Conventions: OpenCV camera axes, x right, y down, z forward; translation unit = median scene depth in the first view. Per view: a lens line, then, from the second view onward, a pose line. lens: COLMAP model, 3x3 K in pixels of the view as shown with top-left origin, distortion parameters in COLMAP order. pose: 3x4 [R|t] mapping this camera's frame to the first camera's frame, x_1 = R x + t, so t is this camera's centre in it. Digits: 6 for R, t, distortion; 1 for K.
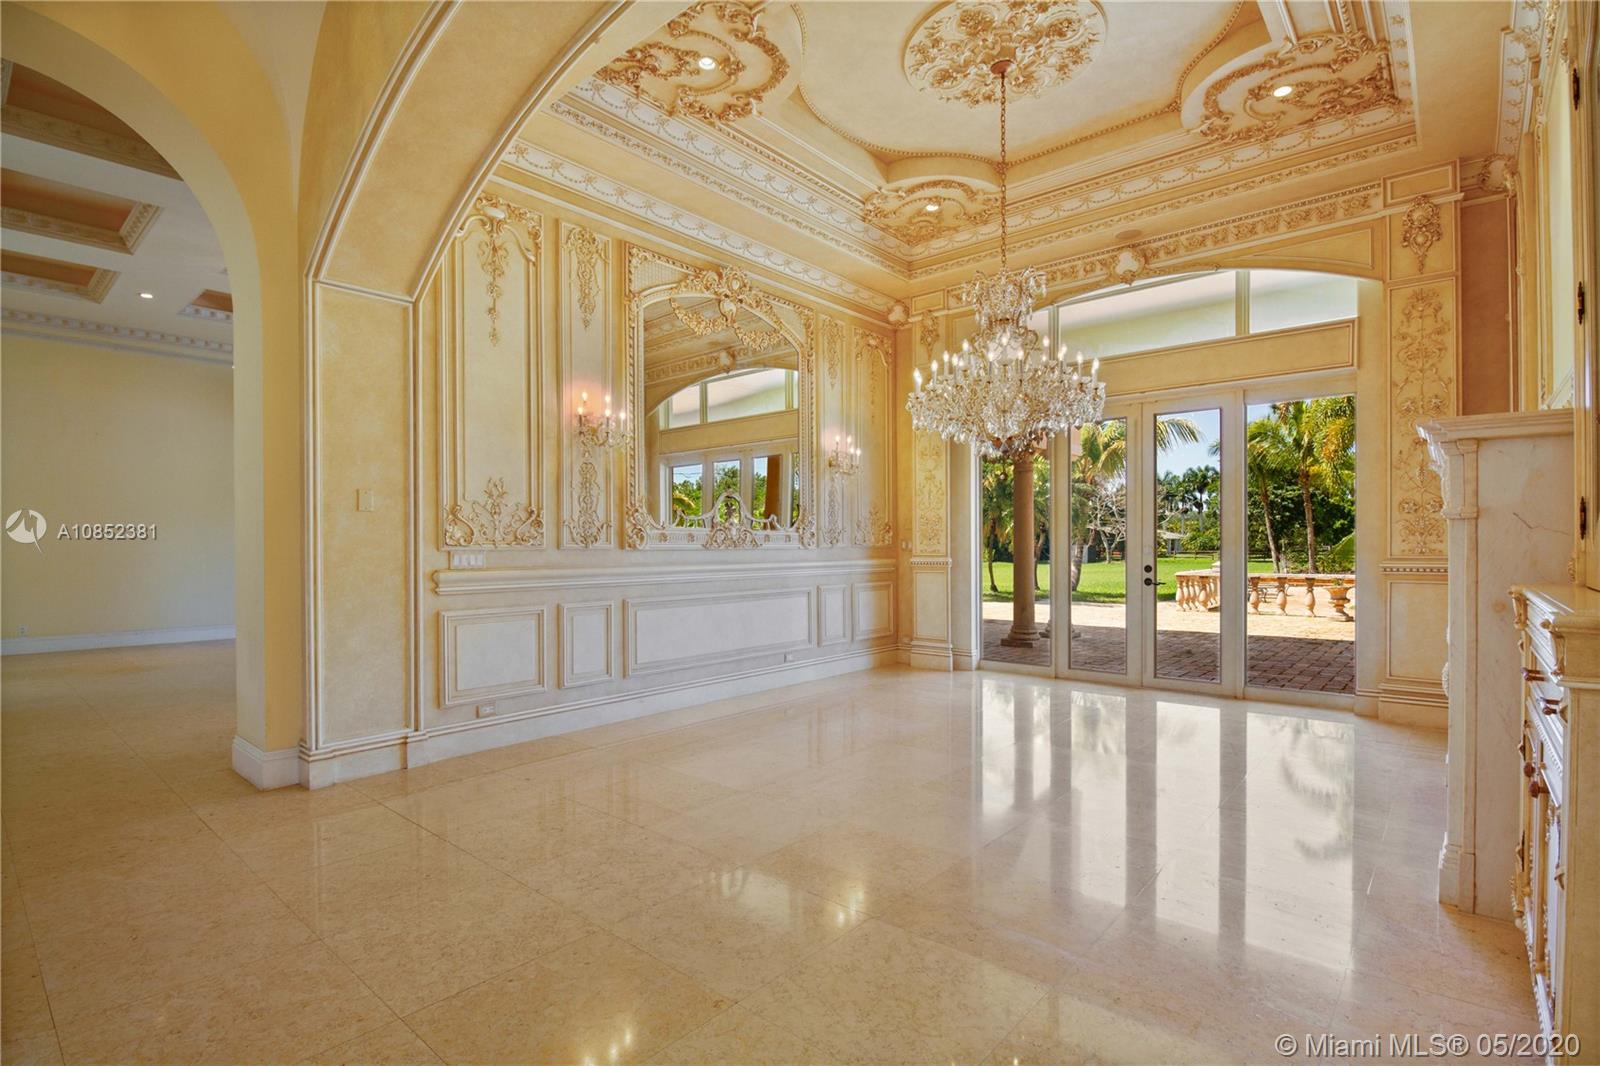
lens RADIAL K [[761.2, 0, 799.0], [0, 761.2, 552.3], [0, 0, 1]] dist [-0.008277, -0.006018]
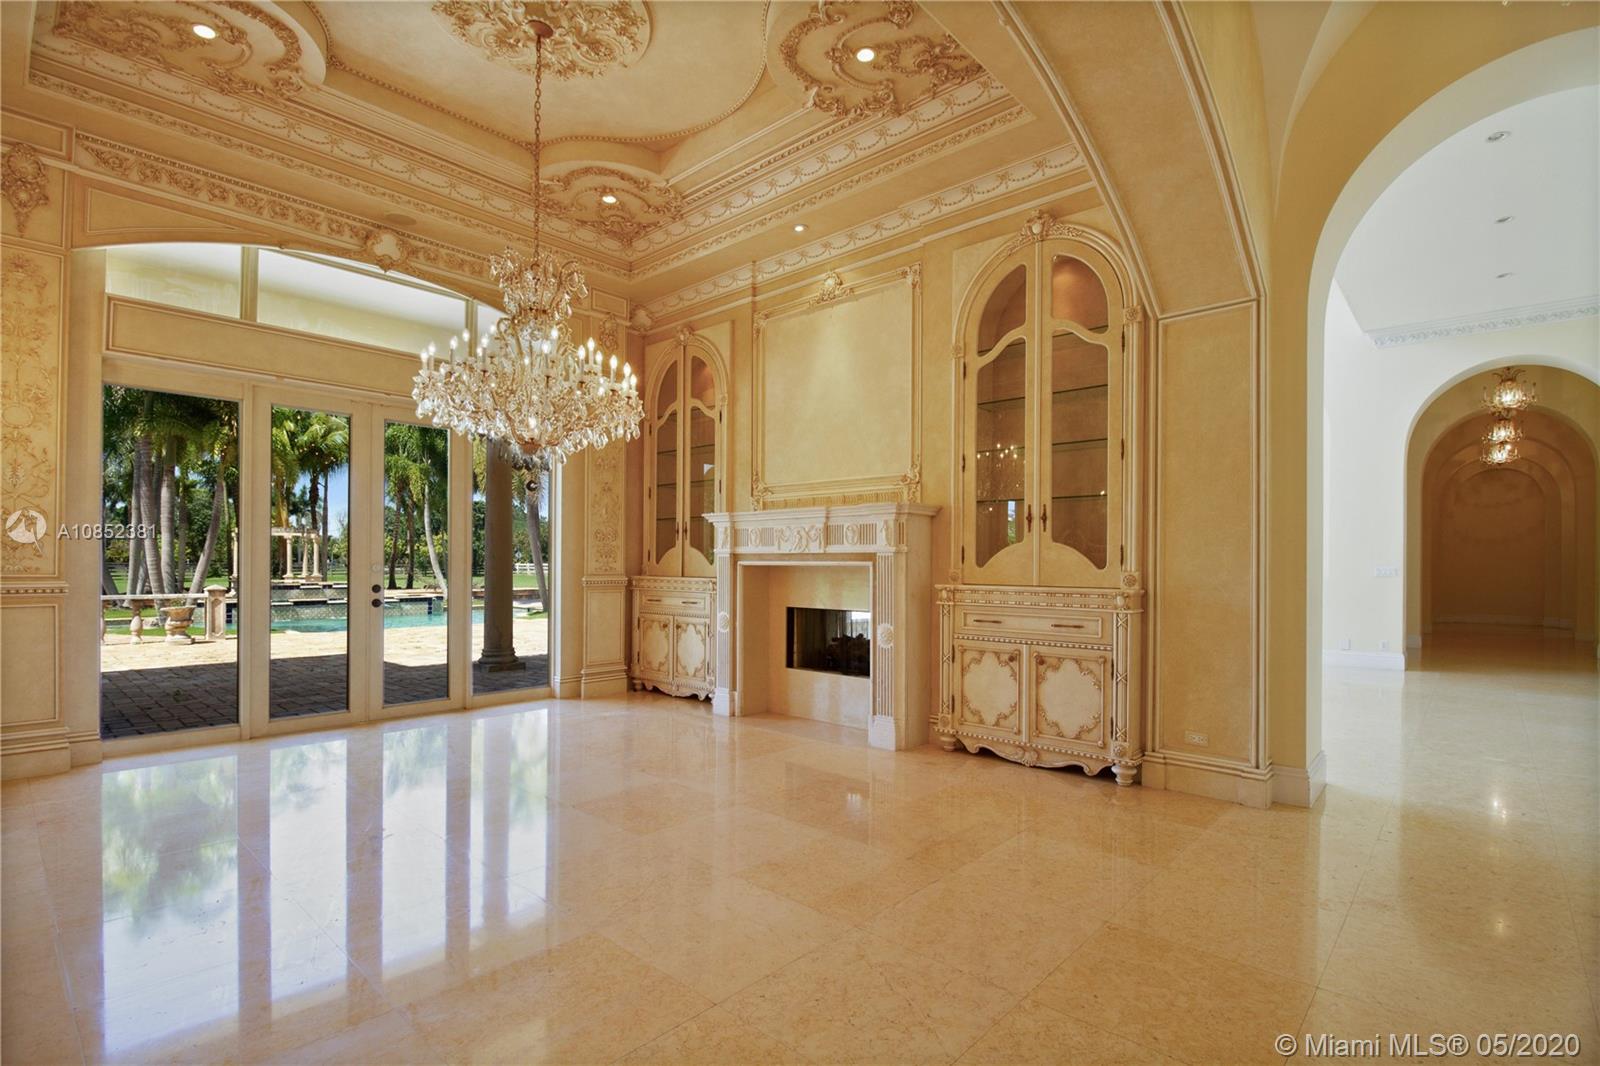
lens RADIAL K [[761.2, 0, 809.5], [0, 761.2, 566.7], [0, 0, 1]] dist [-0.008277, -0.006018]
pose [[0.004239, 0.000933, 0.999991, -0.492543], [0.002004, 0.999998, -0.000942, -0.002577], [-0.999989, 0.002008, 0.004237, 0.536251]]
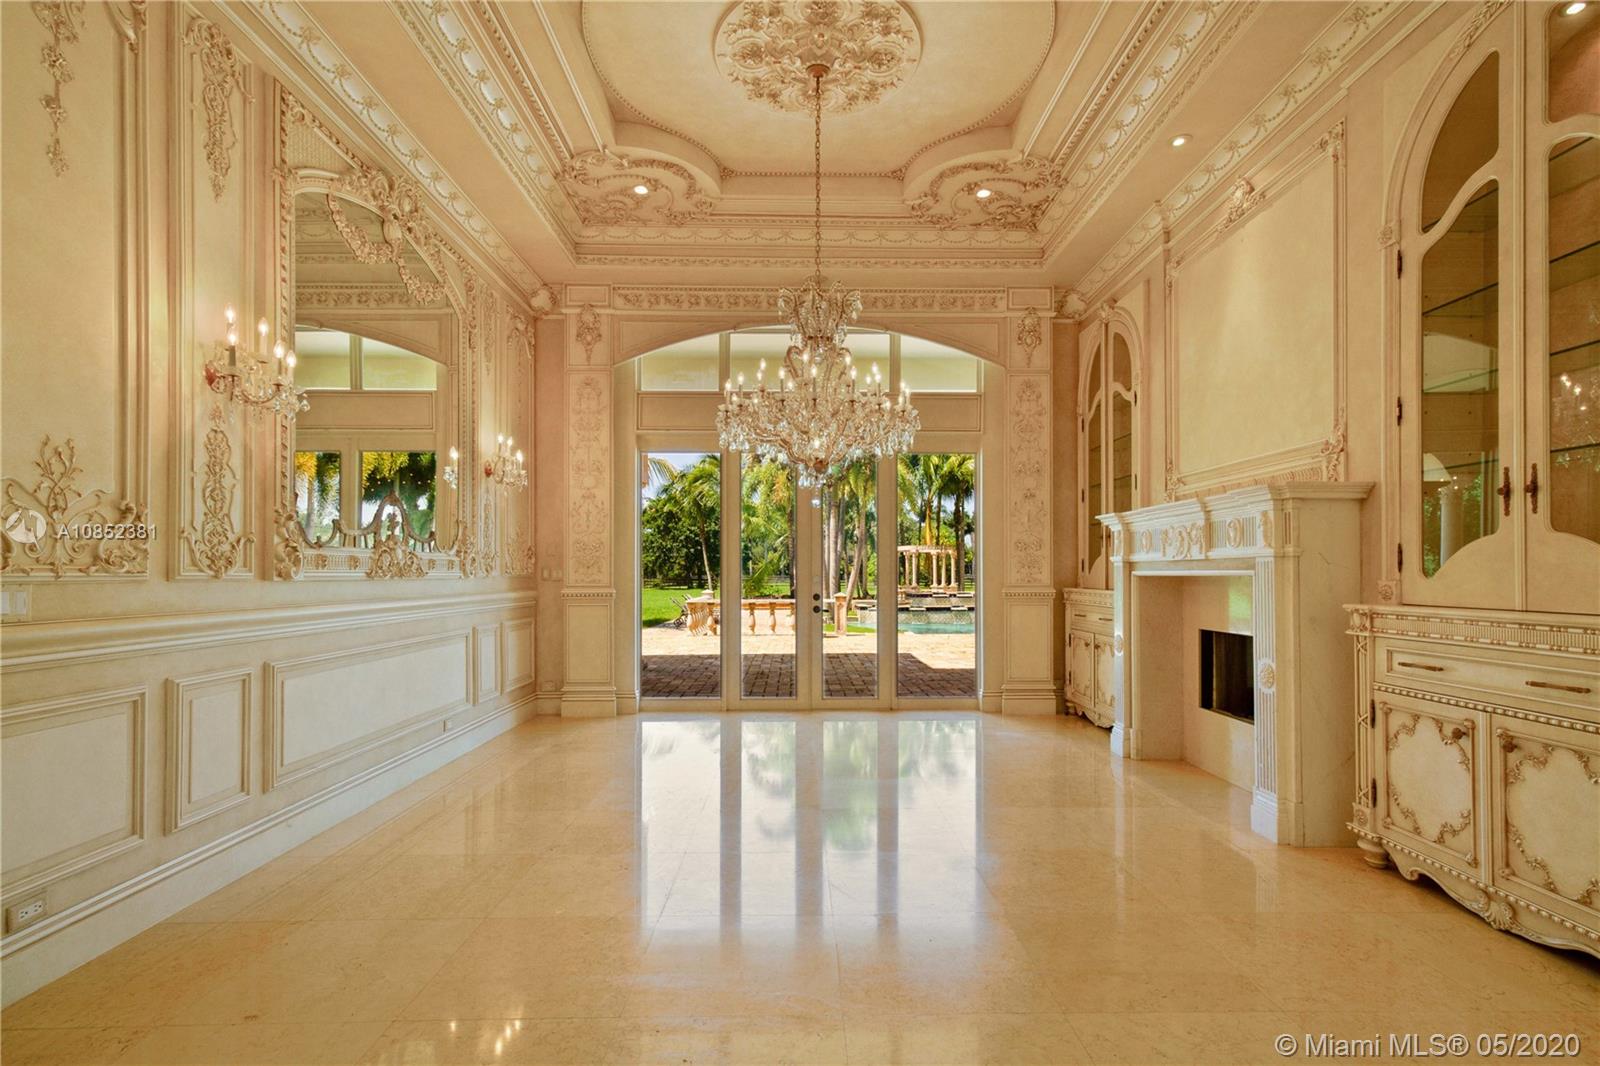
lens RADIAL K [[761.2, 0, 803.9], [0, 761.2, 568.6], [0, 0, 1]] dist [-0.008277, -0.006018]
pose [[0.739631, 0.007415, 0.672972, -0.299113], [0.003800, 0.999877, -0.015194, -0.002029], [-0.673002, 0.013796, 0.739512, 0.251848]]
